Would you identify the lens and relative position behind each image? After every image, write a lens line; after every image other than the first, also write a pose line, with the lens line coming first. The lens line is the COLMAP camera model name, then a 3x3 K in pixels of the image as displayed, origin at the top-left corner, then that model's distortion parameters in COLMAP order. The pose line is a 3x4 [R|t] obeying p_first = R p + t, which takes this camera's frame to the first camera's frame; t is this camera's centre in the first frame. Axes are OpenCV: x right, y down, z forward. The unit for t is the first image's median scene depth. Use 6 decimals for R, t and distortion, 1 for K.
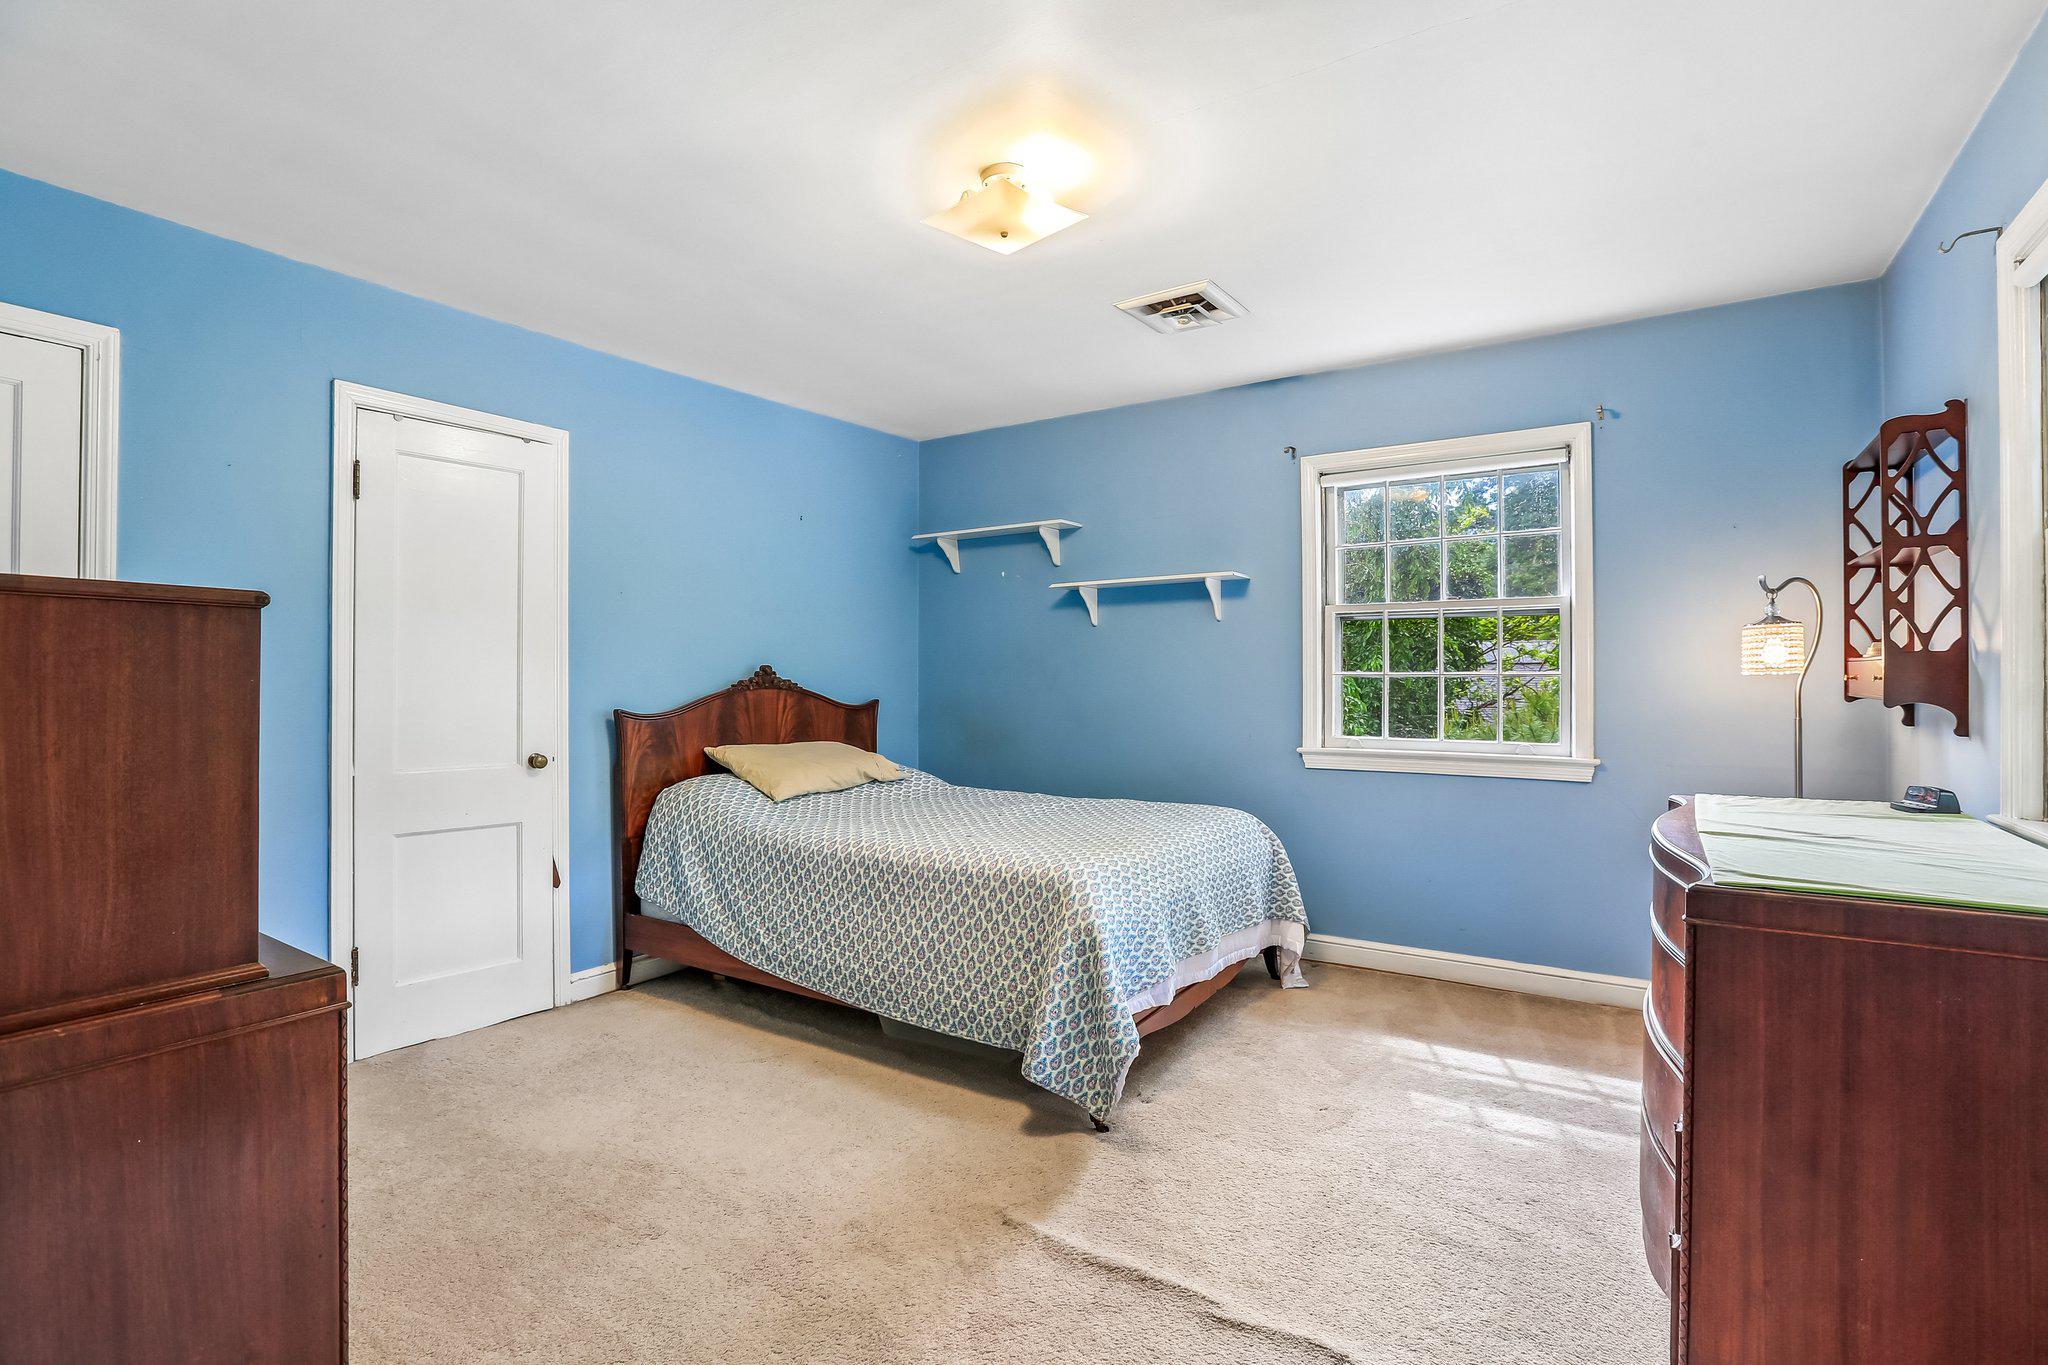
lens RADIAL K [[948.4, 0, 1024.0], [0, 948.4, 682.5], [0, 0, 1]] dist [-0.018629, 0.001214]
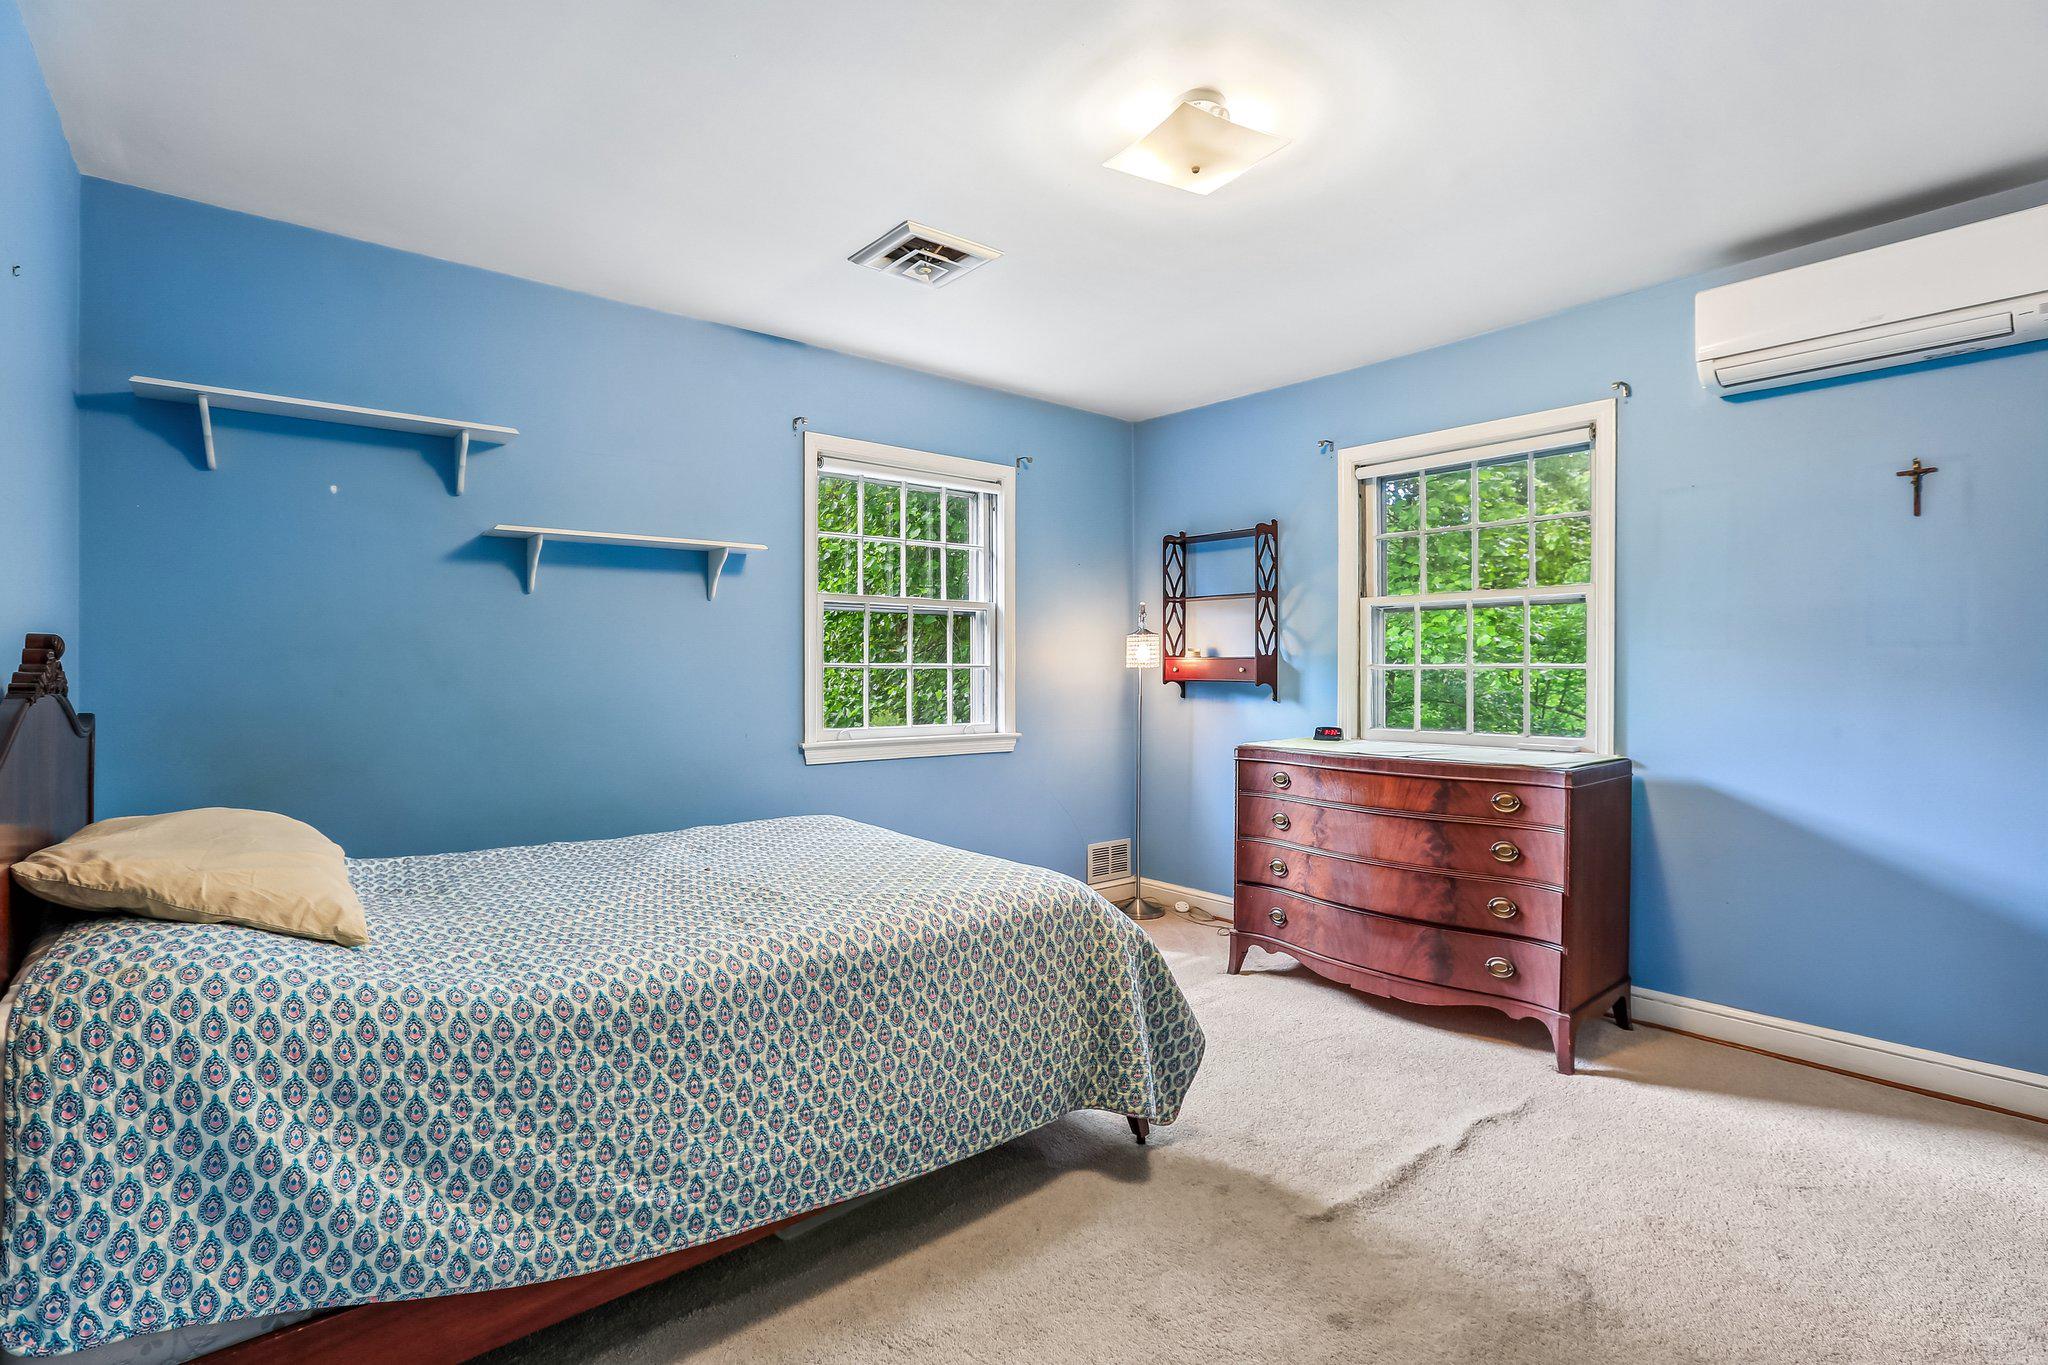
lens RADIAL K [[948.4, 0, 1024.0], [0, 948.4, 682.5], [0, 0, 1]] dist [-0.018629, 0.001214]
pose [[0.289479, -0.014206, 0.957079, -0.691220], [0.002571, 0.999898, 0.014064, -0.004323], [-0.957181, -0.001611, 0.289486, 0.672796]]
